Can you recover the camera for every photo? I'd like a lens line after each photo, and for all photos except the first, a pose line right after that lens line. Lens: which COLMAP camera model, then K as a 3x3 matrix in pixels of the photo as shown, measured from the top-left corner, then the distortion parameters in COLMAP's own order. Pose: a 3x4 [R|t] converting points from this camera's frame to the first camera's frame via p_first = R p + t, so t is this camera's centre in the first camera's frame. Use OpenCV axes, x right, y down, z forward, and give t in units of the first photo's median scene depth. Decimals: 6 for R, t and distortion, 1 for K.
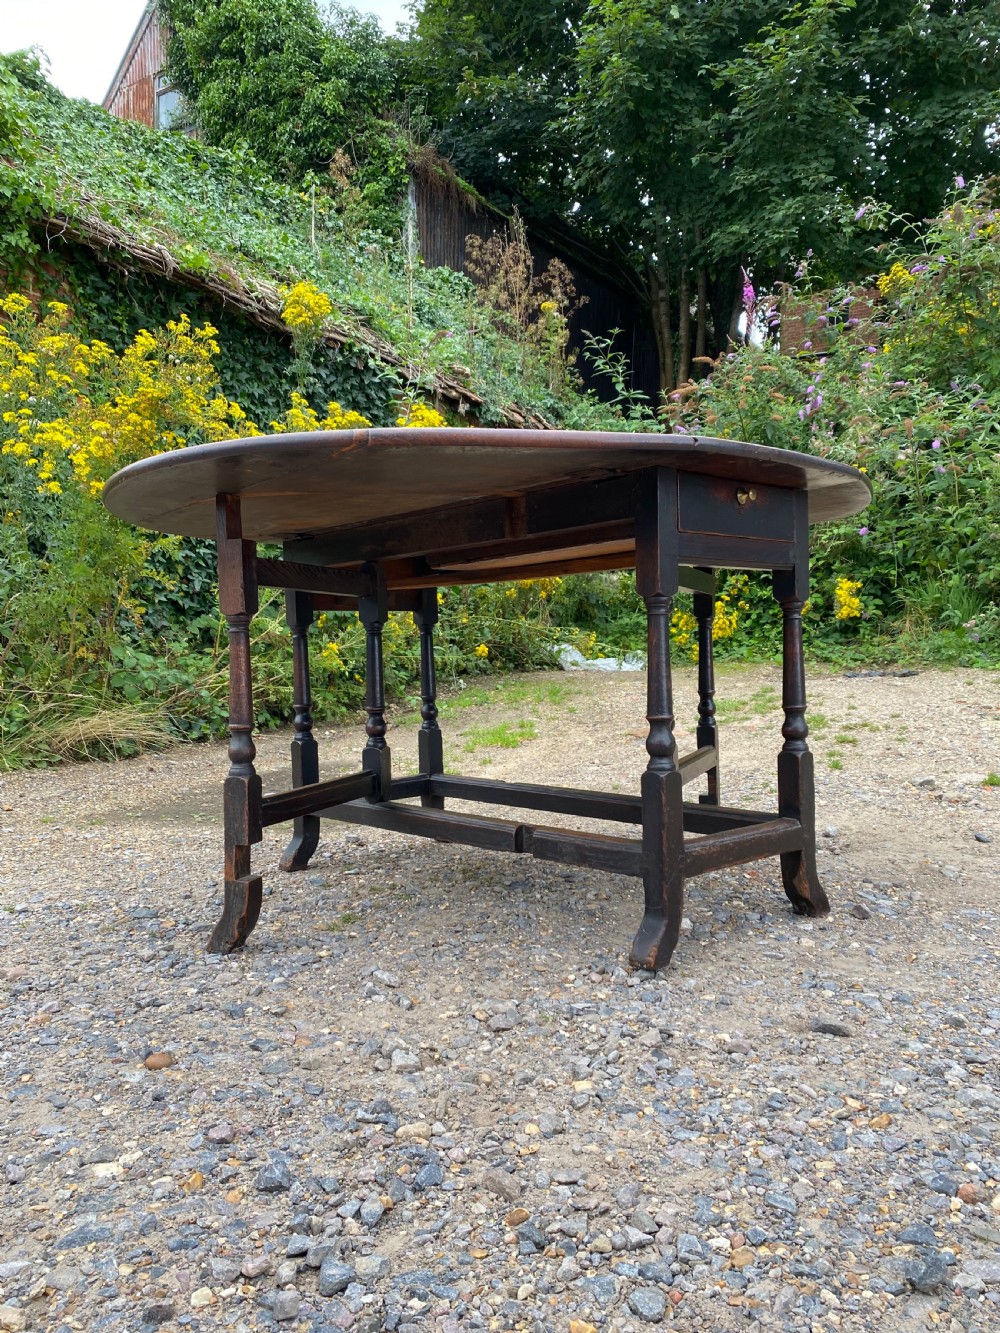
lens RADIAL K [[1029.2, 0, 522.2], [0, 1029.2, 662.9], [0, 0, 1]] dist [0.020620, -0.015650]
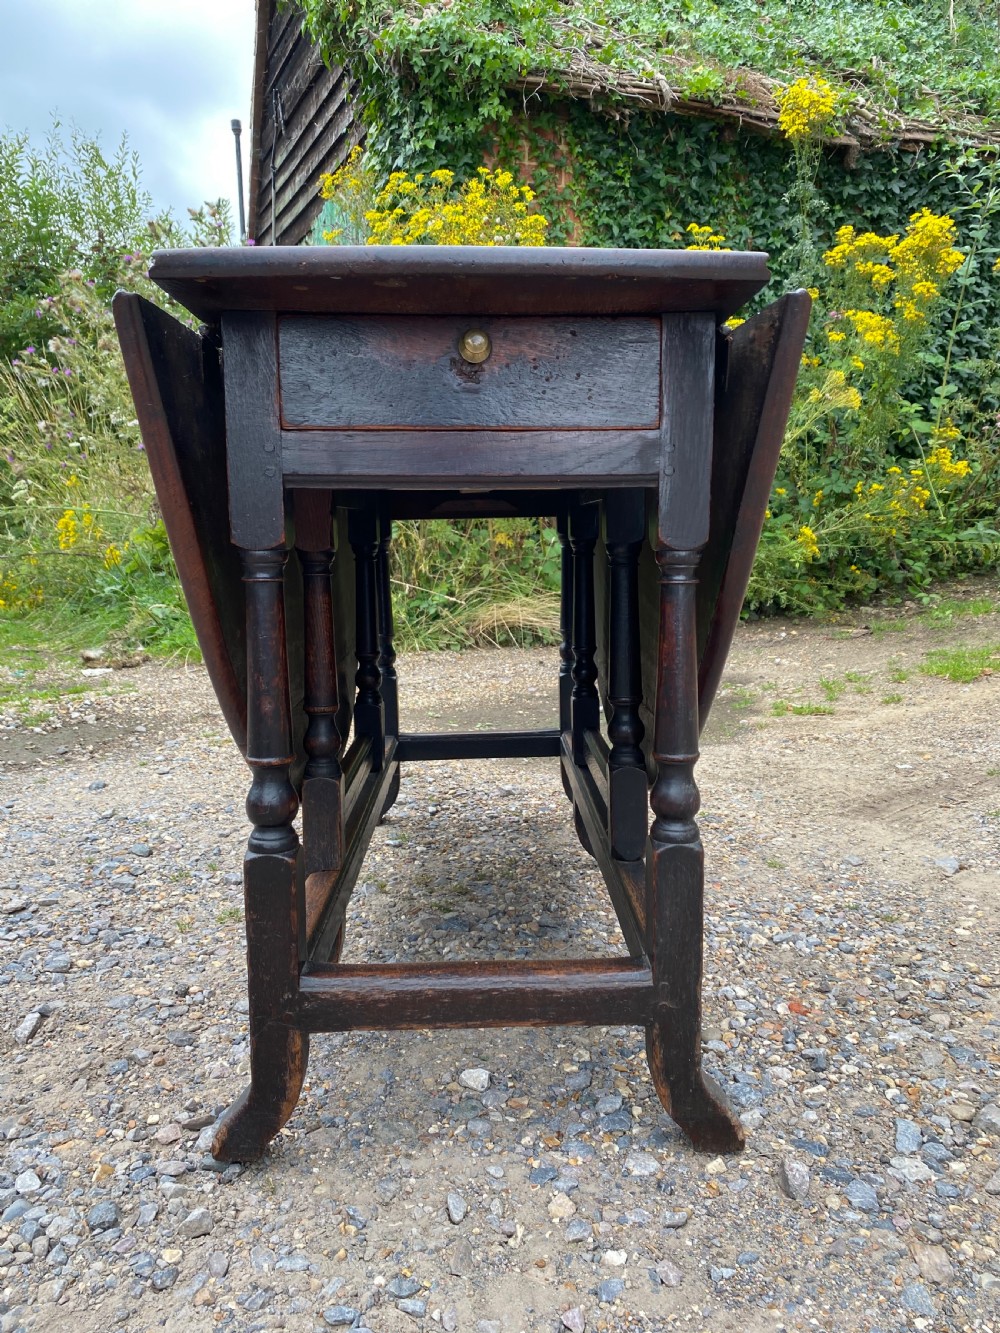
lens RADIAL K [[1029.2, 0, 513.7], [0, 1029.2, 656.4], [0, 0, 1]] dist [0.020620, -0.015650]
pose [[0.760274, 0.102117, -0.641526, 0.207225], [-0.017452, 0.990421, 0.136971, -0.029516], [0.649368, -0.092939, 0.754774, 0.221761]]
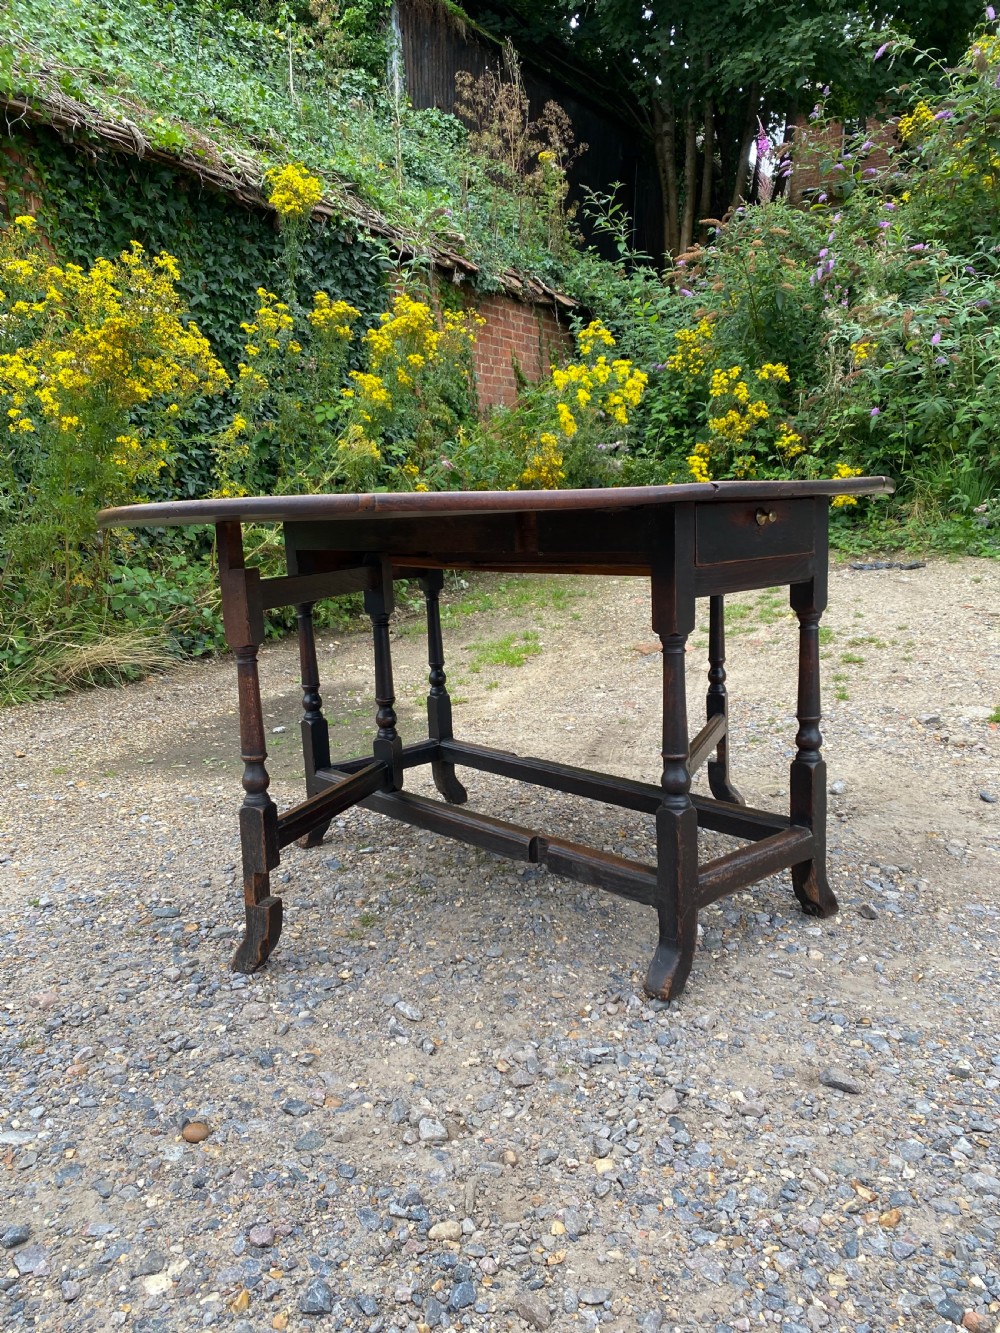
lens RADIAL K [[1029.2, 0, 523.9], [0, 1029.2, 667.2], [0, 0, 1]] dist [0.020620, -0.015650]
pose [[0.999907, -0.013613, 0.000646, -0.004054], [0.013366, 0.988811, 0.148574, -0.061291], [-0.002661, -0.148551, 0.988901, 0.010267]]
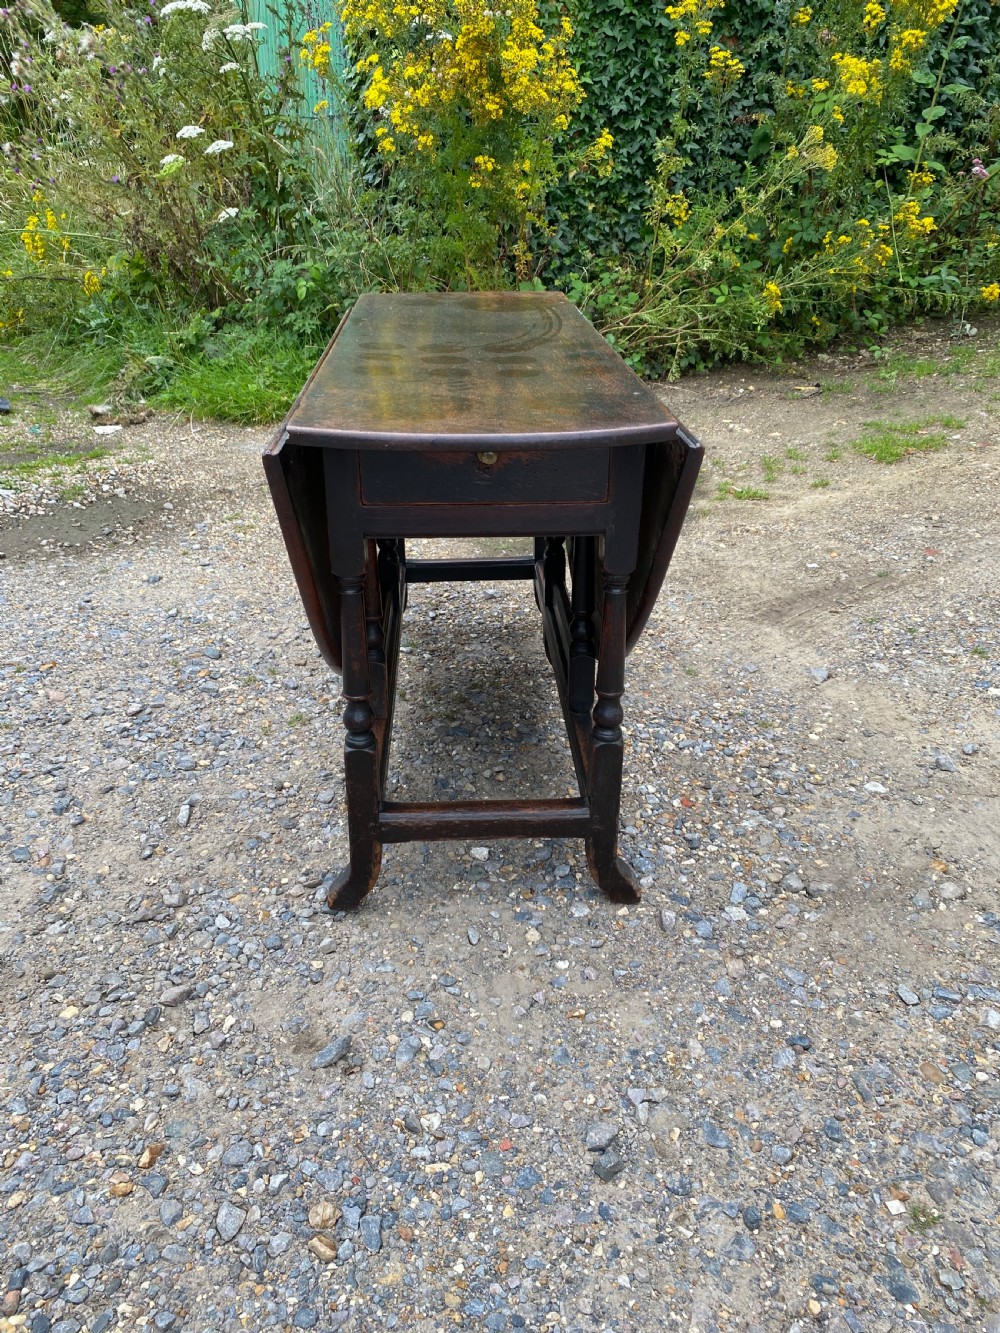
lens RADIAL K [[1029.2, 0, 503.0], [0, 1029.2, 659.0], [0, 0, 1]] dist [0.020620, -0.015650]
pose [[0.771718, 0.305576, -0.557742, 0.254011], [-0.030771, 0.893914, 0.447182, -0.133981], [0.635221, -0.327936, 0.699251, 0.150574]]
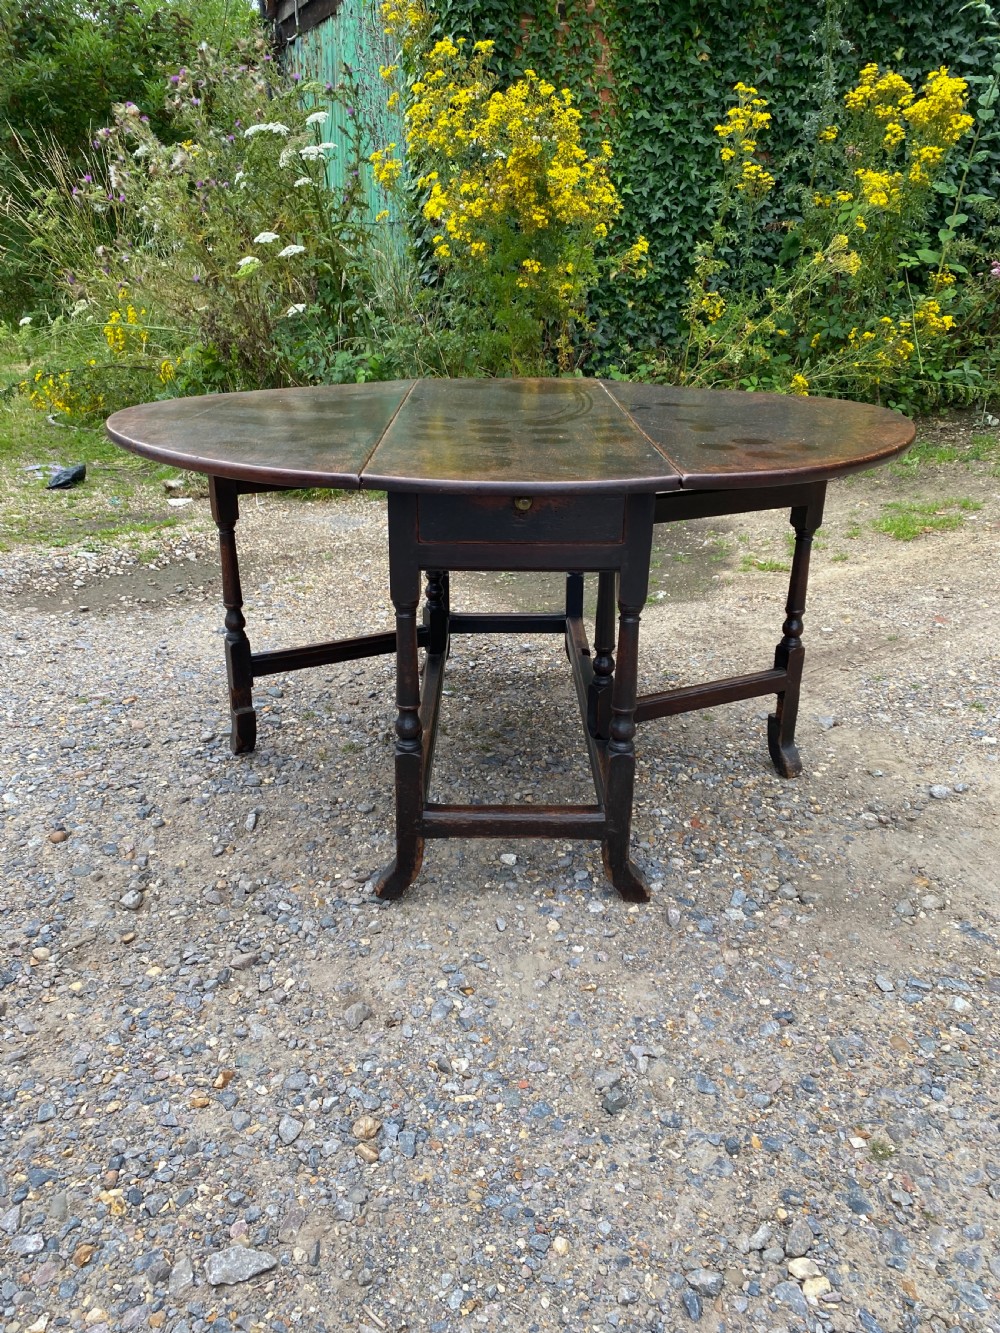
lens RADIAL K [[1029.2, 0, 497.9], [0, 1029.2, 676.1], [0, 0, 1]] dist [0.020620, -0.015650]
pose [[0.739268, 0.282582, -0.611253, 0.294174], [-0.032117, 0.921459, 0.387146, -0.136018], [0.672645, -0.266573, 0.690281, 0.108942]]
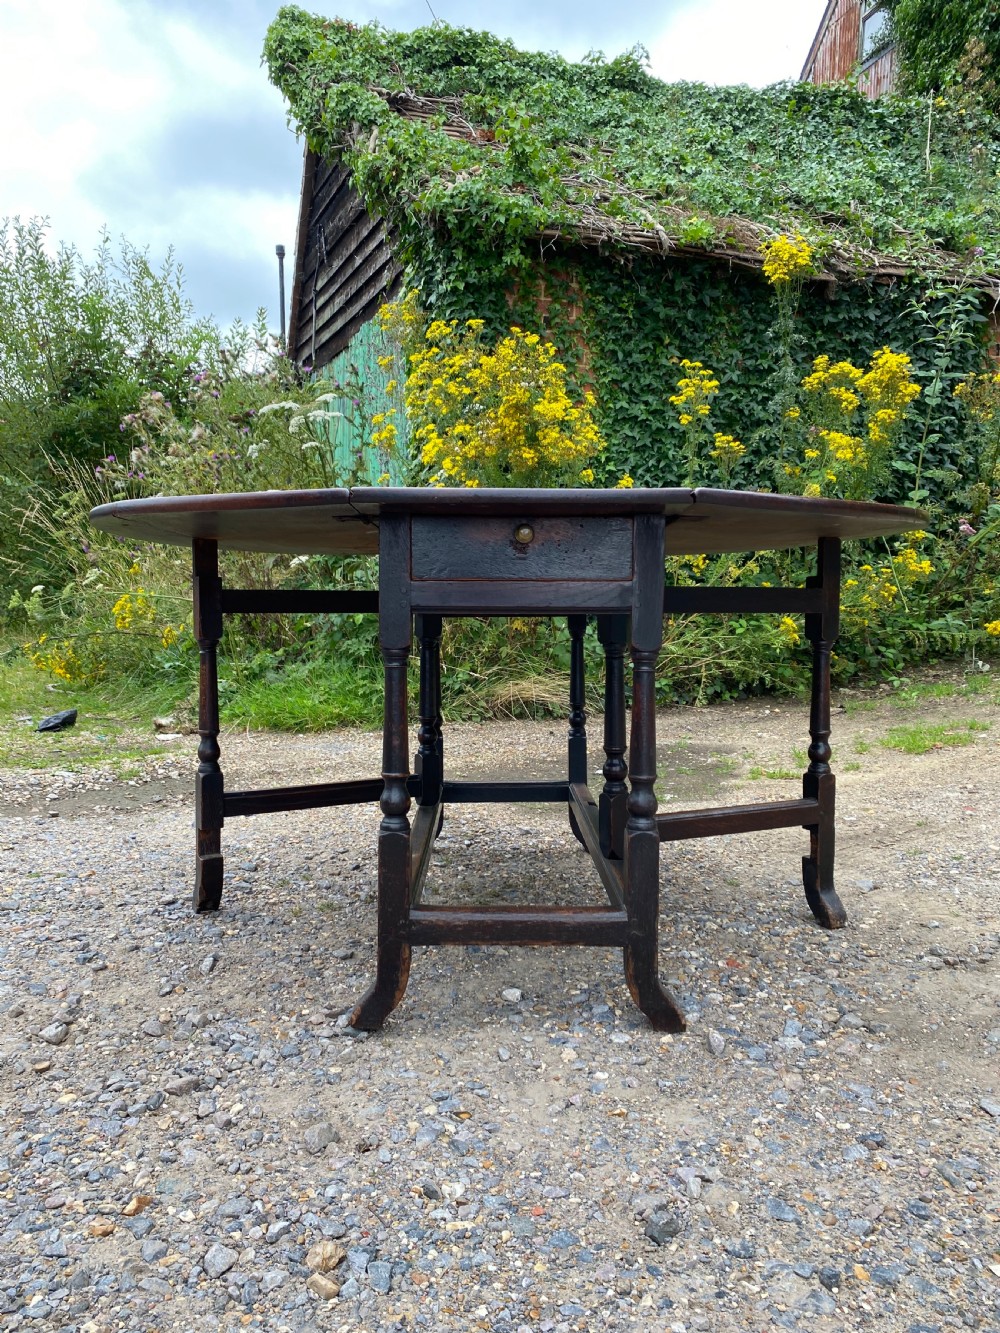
lens RADIAL K [[1029.2, 0, 490.8], [0, 1029.2, 668.0], [0, 0, 1]] dist [0.020620, -0.015650]
pose [[0.739823, 0.068974, -0.669257, 0.284030], [-0.026083, 0.996924, 0.073910, -0.040531], [0.672296, -0.037224, 0.739346, 0.121312]]
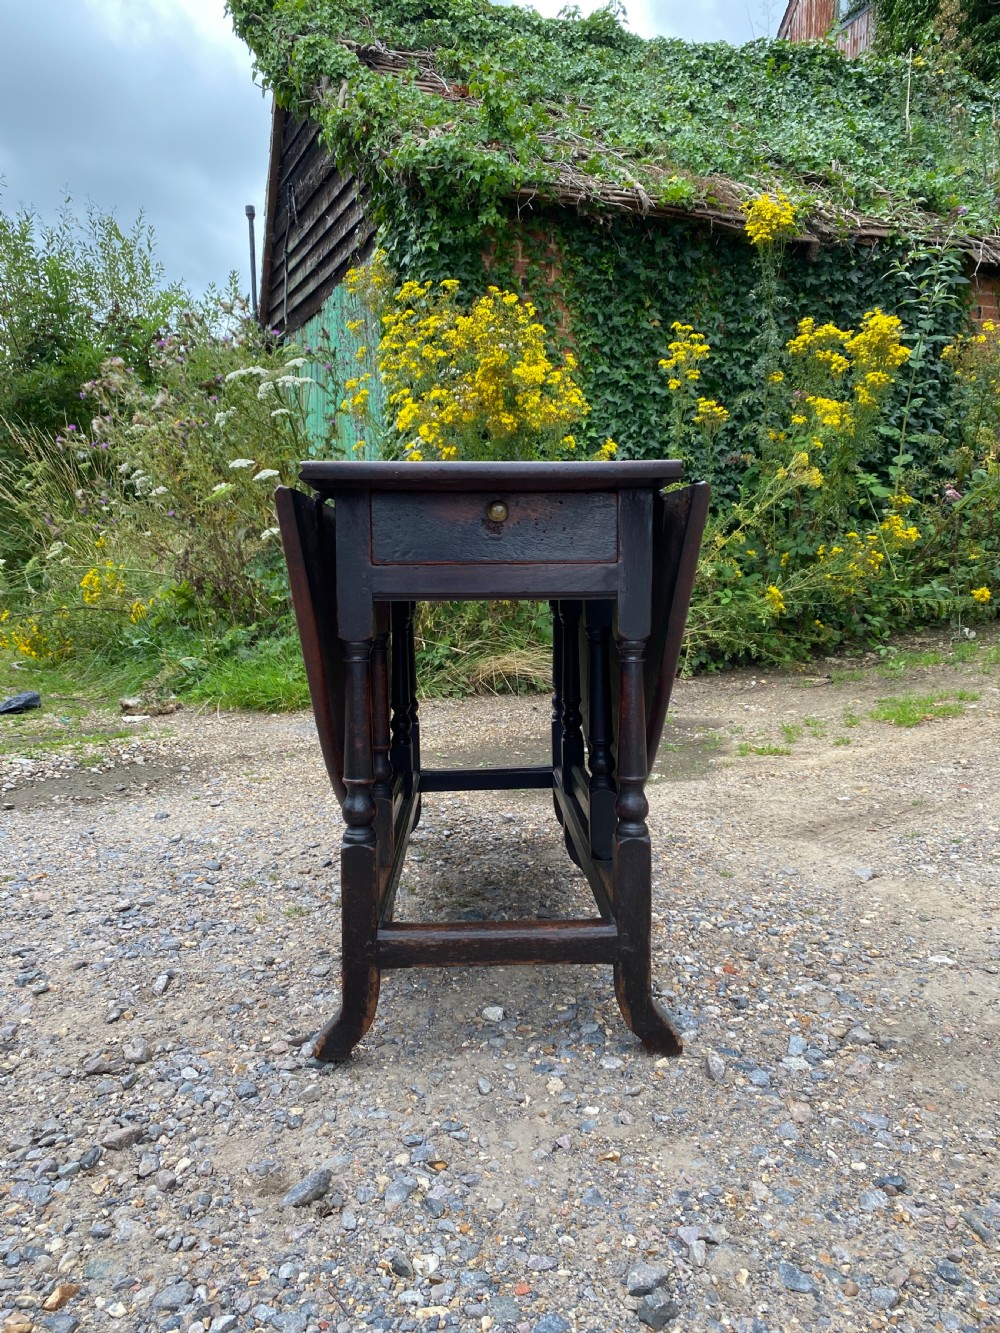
lens RADIAL K [[1029.2, 0, 508.2], [0, 1029.2, 647.8], [0, 0, 1]] dist [0.020620, -0.015650]
pose [[0.762529, 0.068488, -0.643319, 0.265425], [-0.016488, 0.996115, 0.086504, -0.045840], [0.646744, -0.055355, 0.760696, 0.145539]]
